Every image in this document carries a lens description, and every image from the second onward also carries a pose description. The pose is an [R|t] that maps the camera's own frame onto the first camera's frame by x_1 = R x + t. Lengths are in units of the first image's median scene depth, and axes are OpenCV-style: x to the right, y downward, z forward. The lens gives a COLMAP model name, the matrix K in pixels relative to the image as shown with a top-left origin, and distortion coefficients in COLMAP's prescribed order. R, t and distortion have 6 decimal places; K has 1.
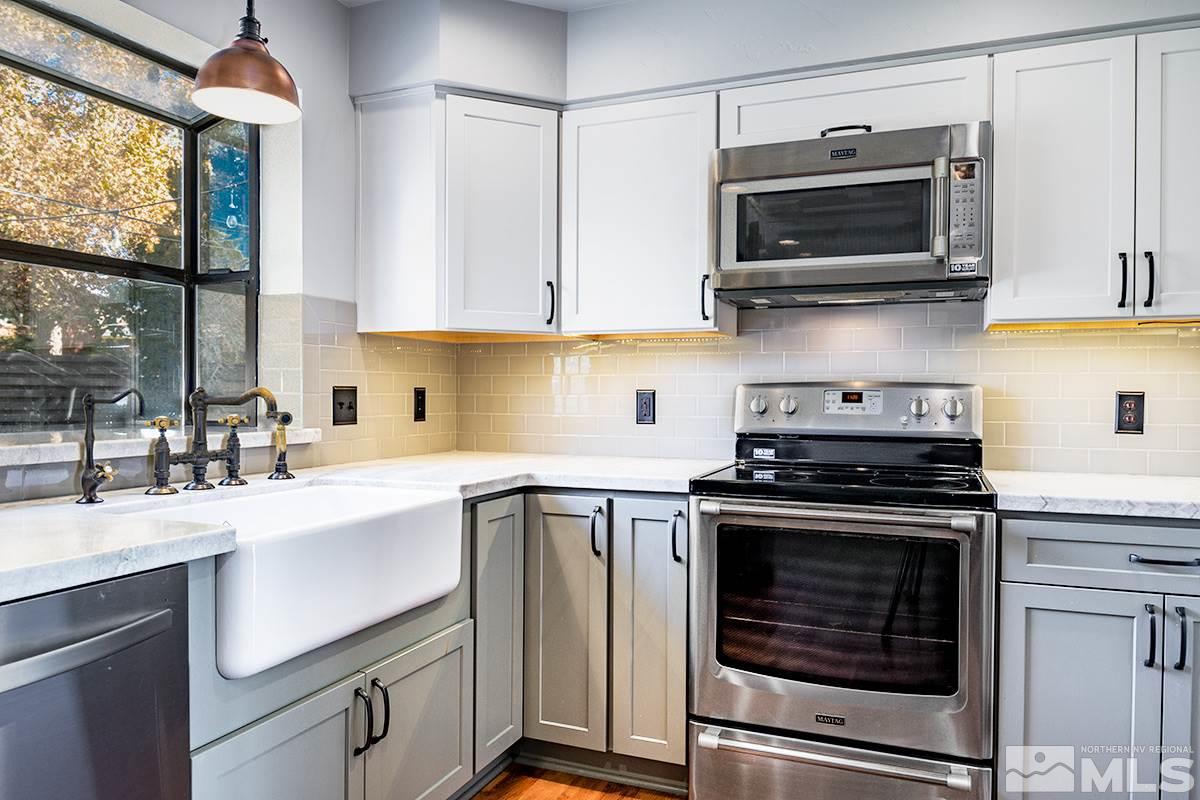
lens RADIAL K [[840.5, 0, 600.0], [0, 840.5, 400.0], [0, 0, 1]] dist [-0.003469, -0.002162]
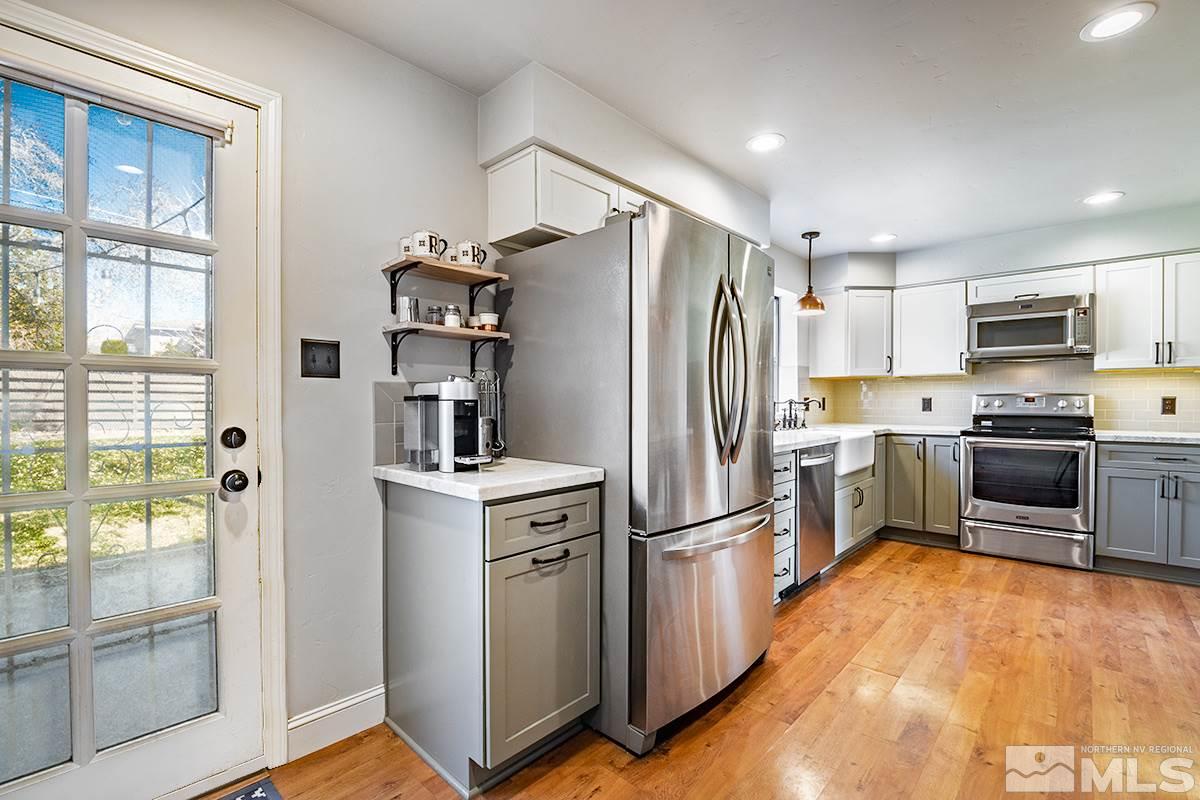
lens RADIAL K [[520.0, 0, 597.4], [0, 520.0, 403.6], [0, 0, 1]] dist [-0.031095, 0.000067]
pose [[0.922705, -0.005679, -0.385465, -0.329574], [0.005791, 0.999983, -0.000868, 0.001585], [0.385463, -0.001431, 0.922722, -0.959549]]
